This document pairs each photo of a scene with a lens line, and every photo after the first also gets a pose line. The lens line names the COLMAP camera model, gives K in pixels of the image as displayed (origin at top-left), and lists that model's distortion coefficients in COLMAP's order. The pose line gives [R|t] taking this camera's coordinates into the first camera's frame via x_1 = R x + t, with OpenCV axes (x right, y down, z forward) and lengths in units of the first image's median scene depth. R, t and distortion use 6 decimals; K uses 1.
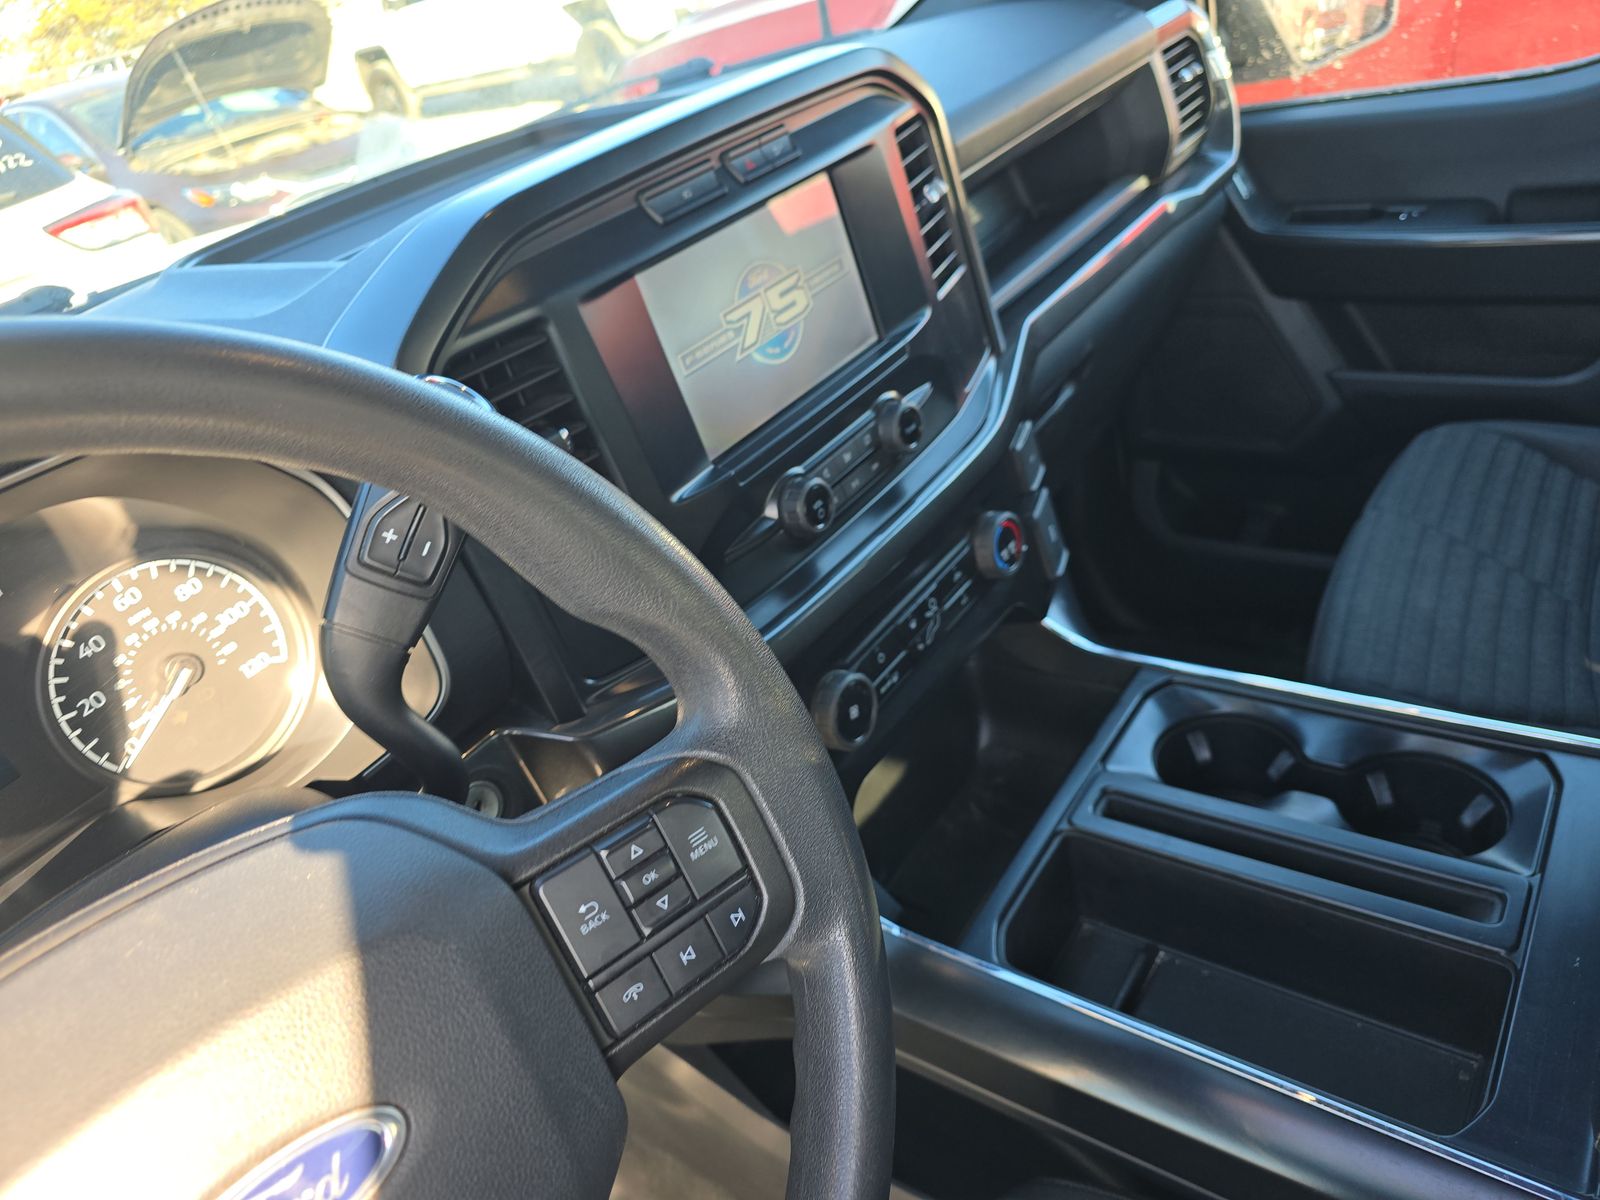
lens RADIAL K [[1127.1, 0, 800.0], [0, 1127.1, 600.0], [0, 0, 1]] dist [0.027621, -0.030114]
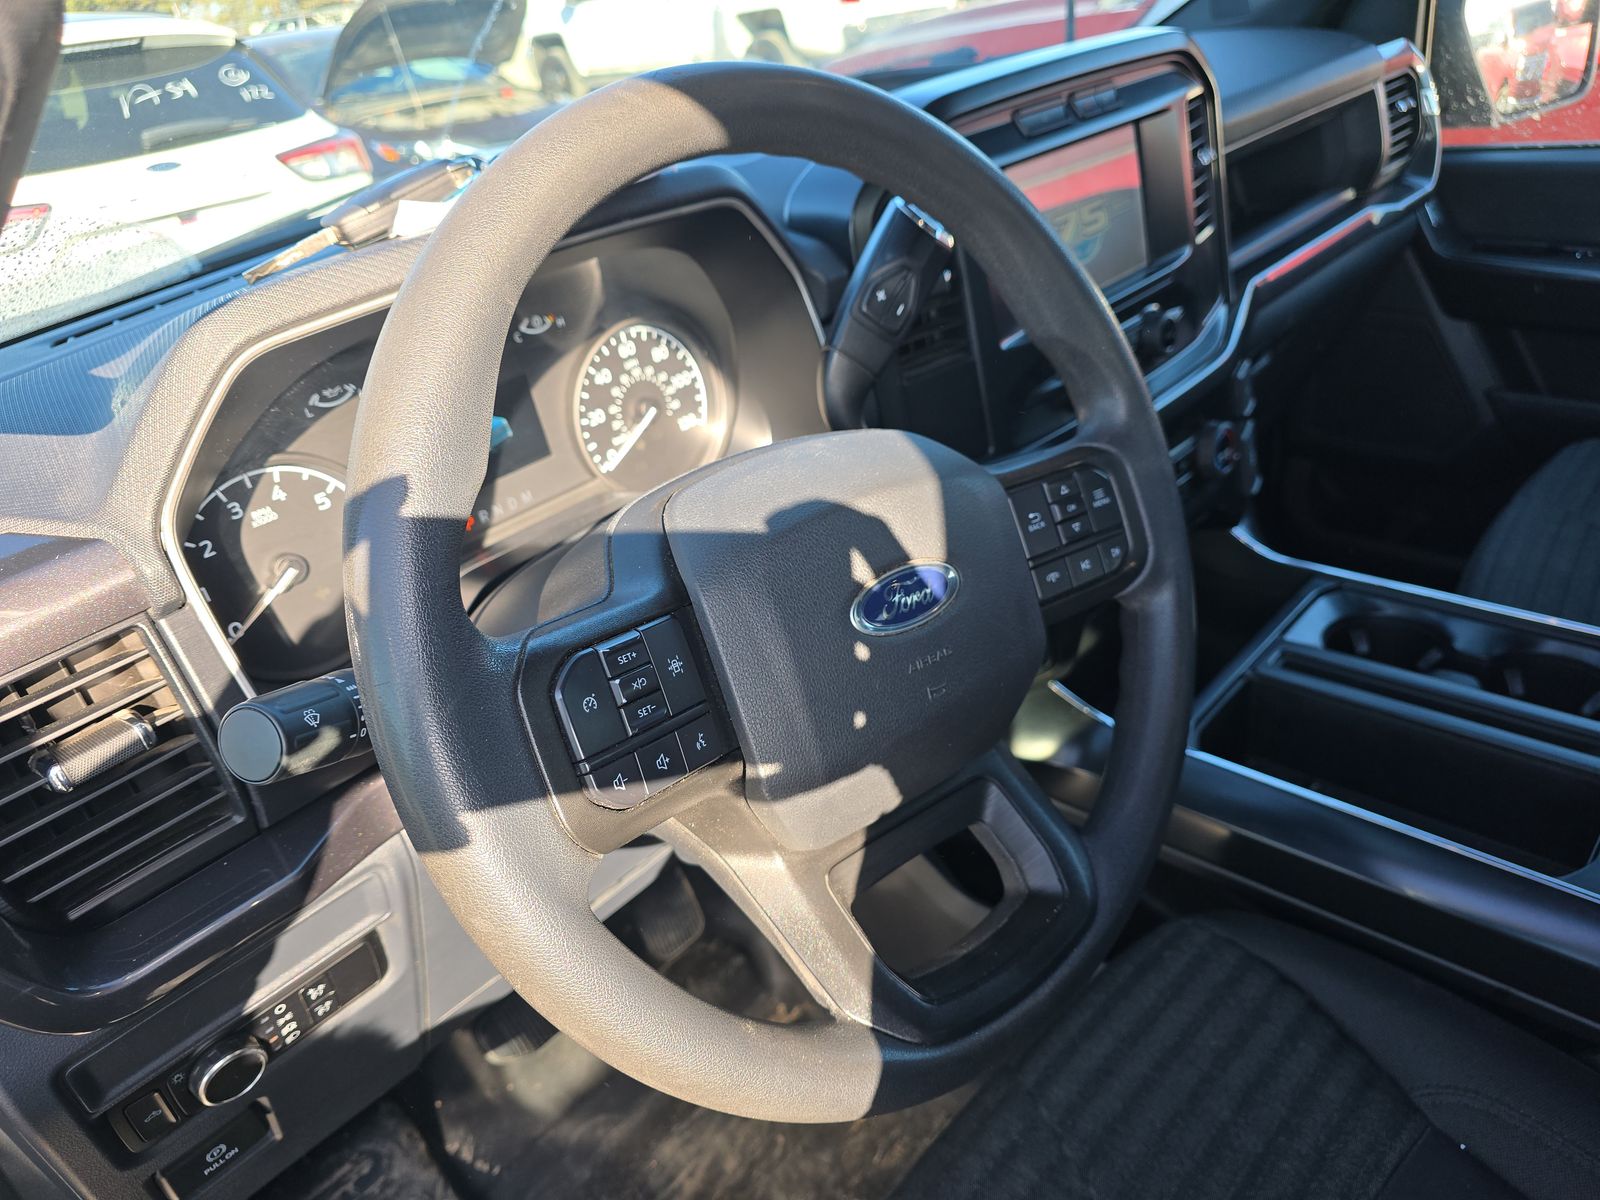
lens RADIAL K [[1127.1, 0, 800.0], [0, 1127.1, 600.0], [0, 0, 1]] dist [0.027621, -0.030114]
pose [[0.987786, 0.142201, -0.063703, -0.151961], [-0.143455, 0.989535, -0.015538, 0.177762], [0.060826, 0.024487, 0.997848, -0.219247]]
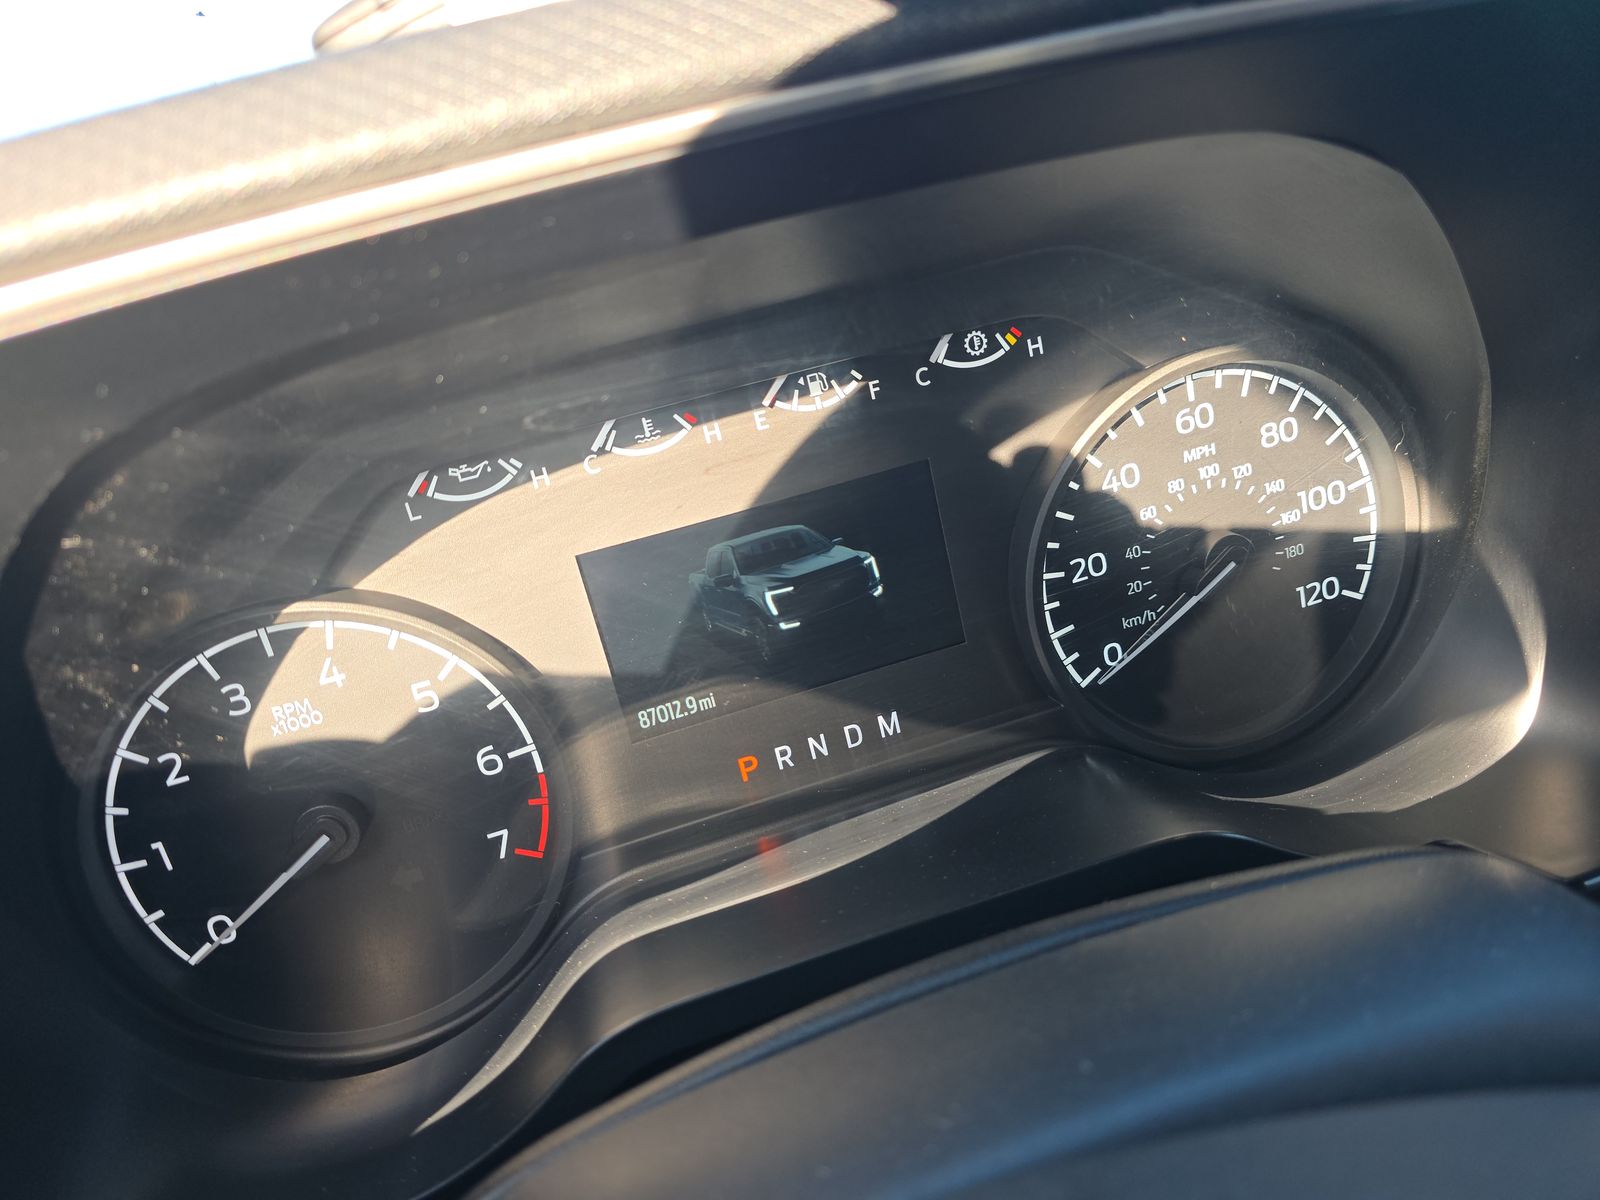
lens RADIAL K [[1069.5, 0, 801.9], [0, 1069.5, 627.2], [0, 0, 1]] dist [0.079649, -0.072304]
pose [[0.766330, 0.306708, -0.564507, -0.239842], [-0.302044, 0.947519, 0.104775, 0.063670], [0.567017, 0.090214, 0.818751, 0.259220]]
